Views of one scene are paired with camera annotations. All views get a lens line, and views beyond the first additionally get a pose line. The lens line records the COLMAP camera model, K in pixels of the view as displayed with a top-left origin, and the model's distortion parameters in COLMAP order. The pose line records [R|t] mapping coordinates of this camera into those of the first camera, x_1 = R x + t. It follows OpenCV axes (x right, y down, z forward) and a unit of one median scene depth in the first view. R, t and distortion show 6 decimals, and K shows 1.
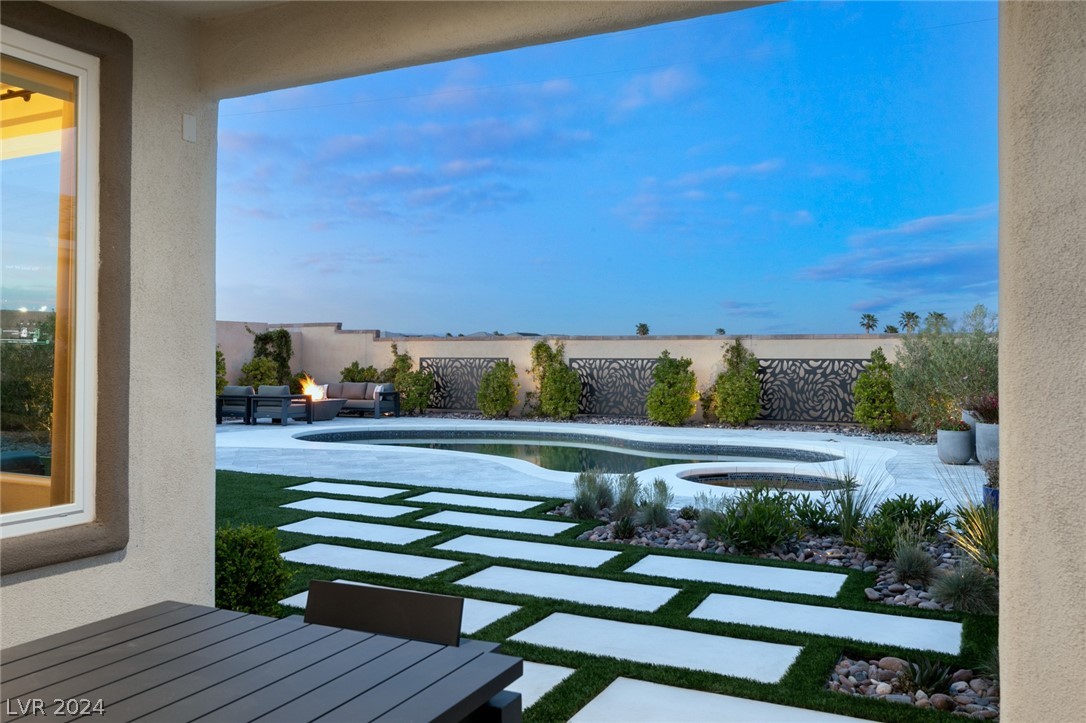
lens RADIAL K [[878.6, 0, 543.0], [0, 878.6, 361.5], [0, 0, 1]] dist [0.008050, 0.001176]
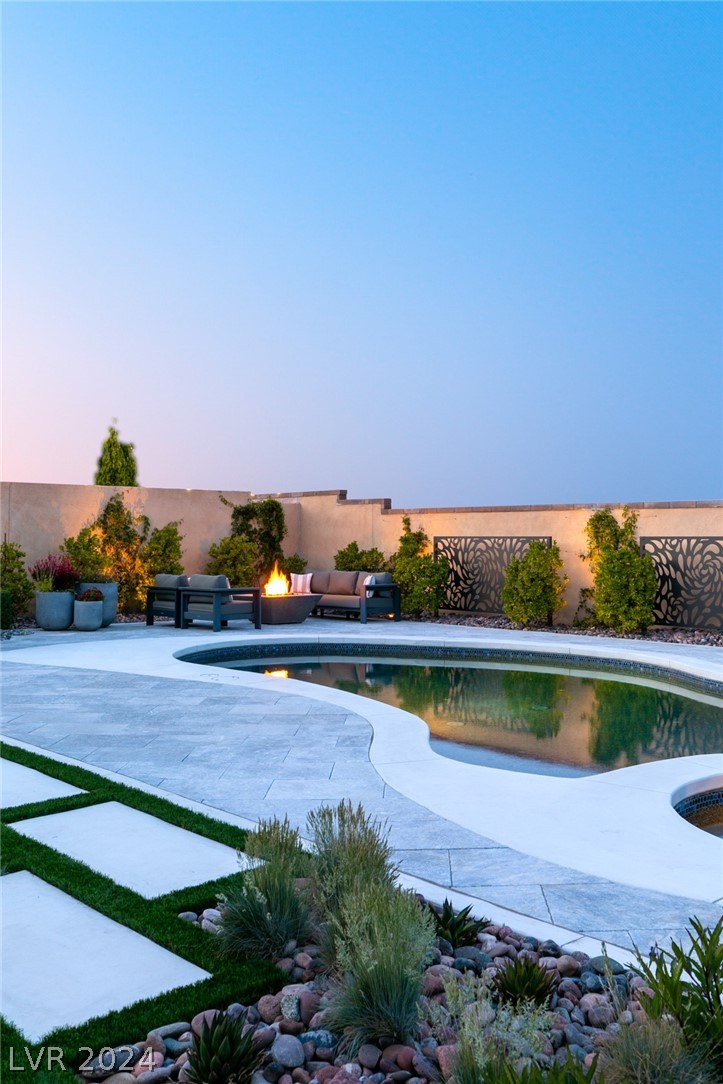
lens RADIAL K [[1007.3, 0, 361.5], [0, 1007.3, 542.0], [0, 0, 1]] dist [-0.001687, -0.000106]
pose [[0.935966, 0.000364, -0.352090, 0.093637], [-0.000931, 0.999999, -0.001440, 0.001174], [0.352089, 0.001676, 0.935965, 0.237931]]
